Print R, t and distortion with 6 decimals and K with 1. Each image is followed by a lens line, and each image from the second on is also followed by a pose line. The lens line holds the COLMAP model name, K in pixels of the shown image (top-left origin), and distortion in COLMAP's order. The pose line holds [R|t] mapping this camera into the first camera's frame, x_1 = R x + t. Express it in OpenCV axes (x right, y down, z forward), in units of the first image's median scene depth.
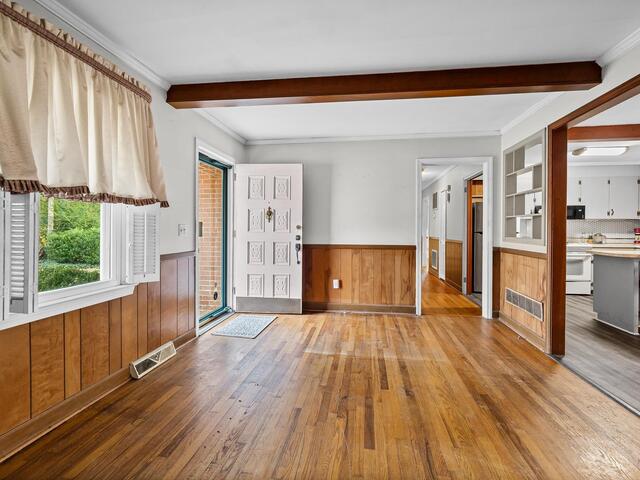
lens RADIAL K [[290.3, 0, 321.3], [0, 290.3, 230.2], [0, 0, 1]] dist [-0.007130, 0.002095]
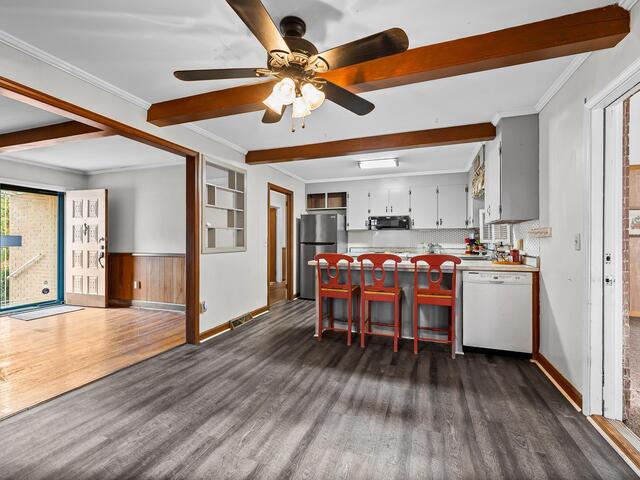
lens RADIAL K [[290.3, 0, 321.6], [0, 290.3, 238.5], [0, 0, 1]] dist [-0.007130, 0.002095]
pose [[0.981683, -0.005434, -0.190444, 1.102602], [0.003909, 0.999957, -0.008381, 0.001388], [0.190481, 0.007483, 0.981662, -0.061055]]
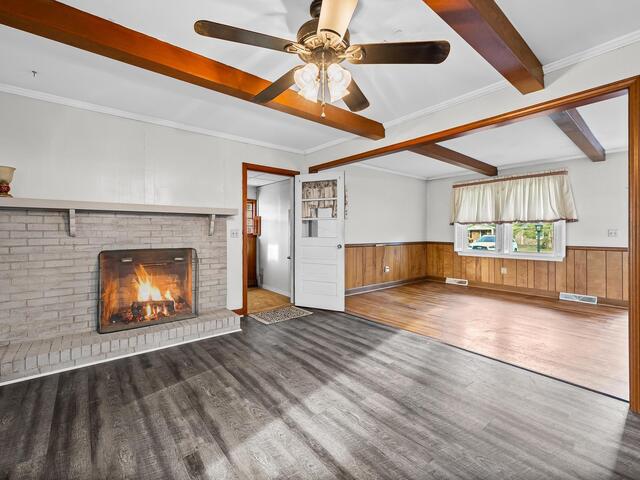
lens RADIAL K [[290.3, 0, 319.5], [0, 290.3, 234.9], [0, 0, 1]] dist [-0.007130, 0.002095]
pose [[-0.664238, 0.001234, -0.747520, 1.288113], [-0.007395, 0.999939, 0.008223, 0.005479], [0.747485, 0.010990, -0.664188, 0.617659]]
